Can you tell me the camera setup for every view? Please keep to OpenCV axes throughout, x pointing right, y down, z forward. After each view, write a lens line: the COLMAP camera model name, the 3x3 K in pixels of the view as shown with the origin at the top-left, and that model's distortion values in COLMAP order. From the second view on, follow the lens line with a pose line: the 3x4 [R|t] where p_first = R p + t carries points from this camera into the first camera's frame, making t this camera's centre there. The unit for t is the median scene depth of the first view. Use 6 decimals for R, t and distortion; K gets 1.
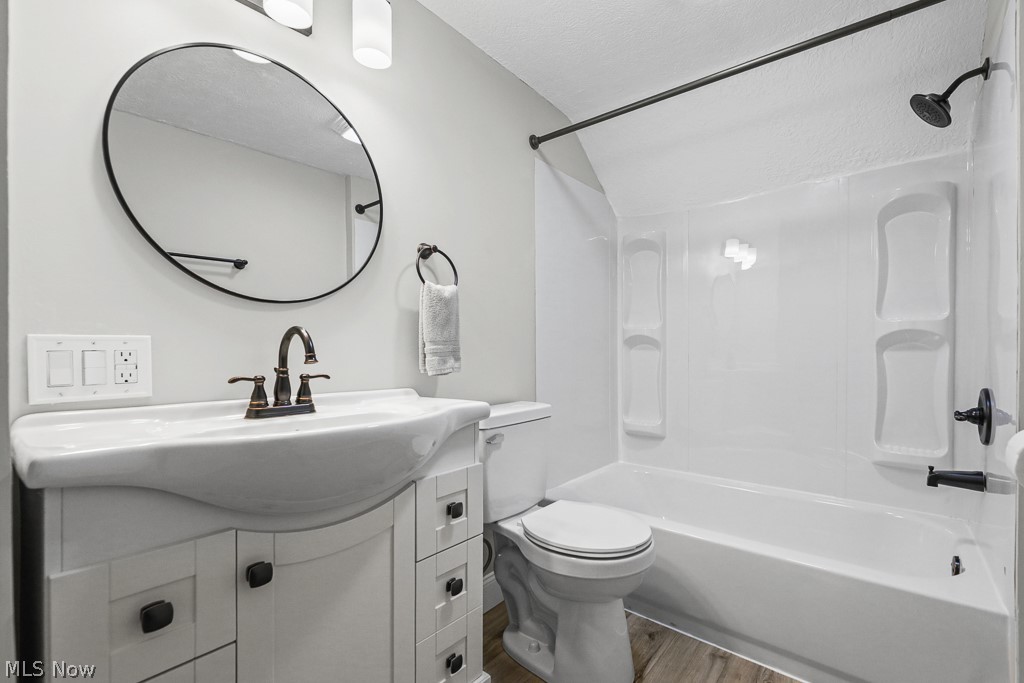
lens RADIAL K [[439.6, 0, 516.1], [0, 439.6, 348.2], [0, 0, 1]] dist [0.001465, -0.000221]
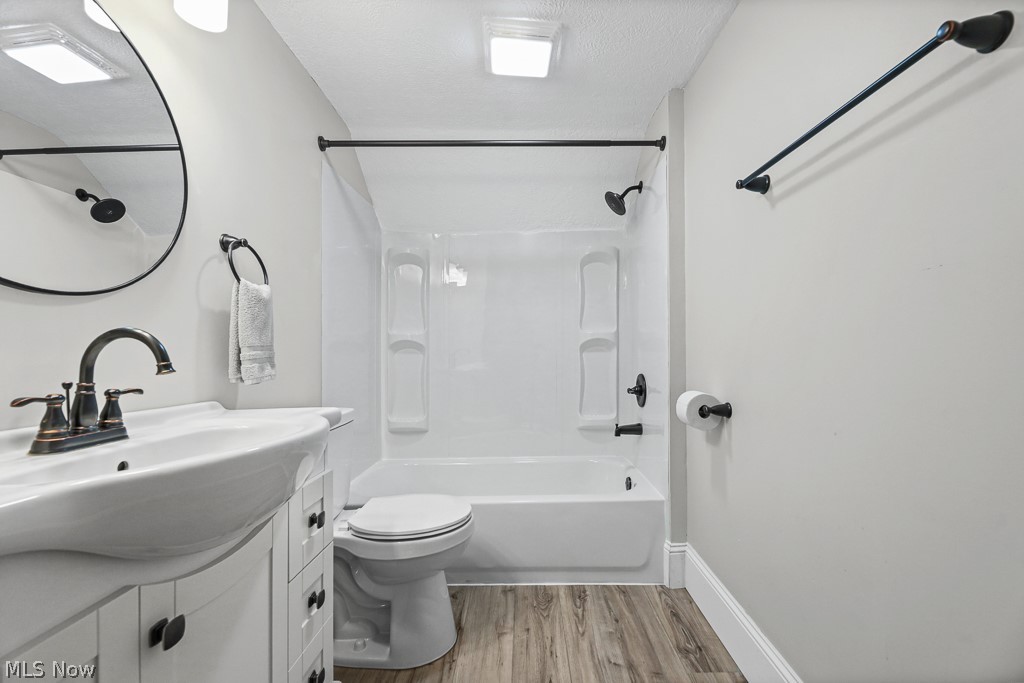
lens RADIAL K [[425.7, 0, 506.3], [0, 425.7, 346.0], [0, 0, 1]] dist [0.002015, -0.003287]
pose [[0.802702, -0.000540, 0.596380, -0.289845], [0.009197, 0.999892, -0.011475, -0.001835], [-0.596309, 0.014696, 0.802620, -0.008609]]
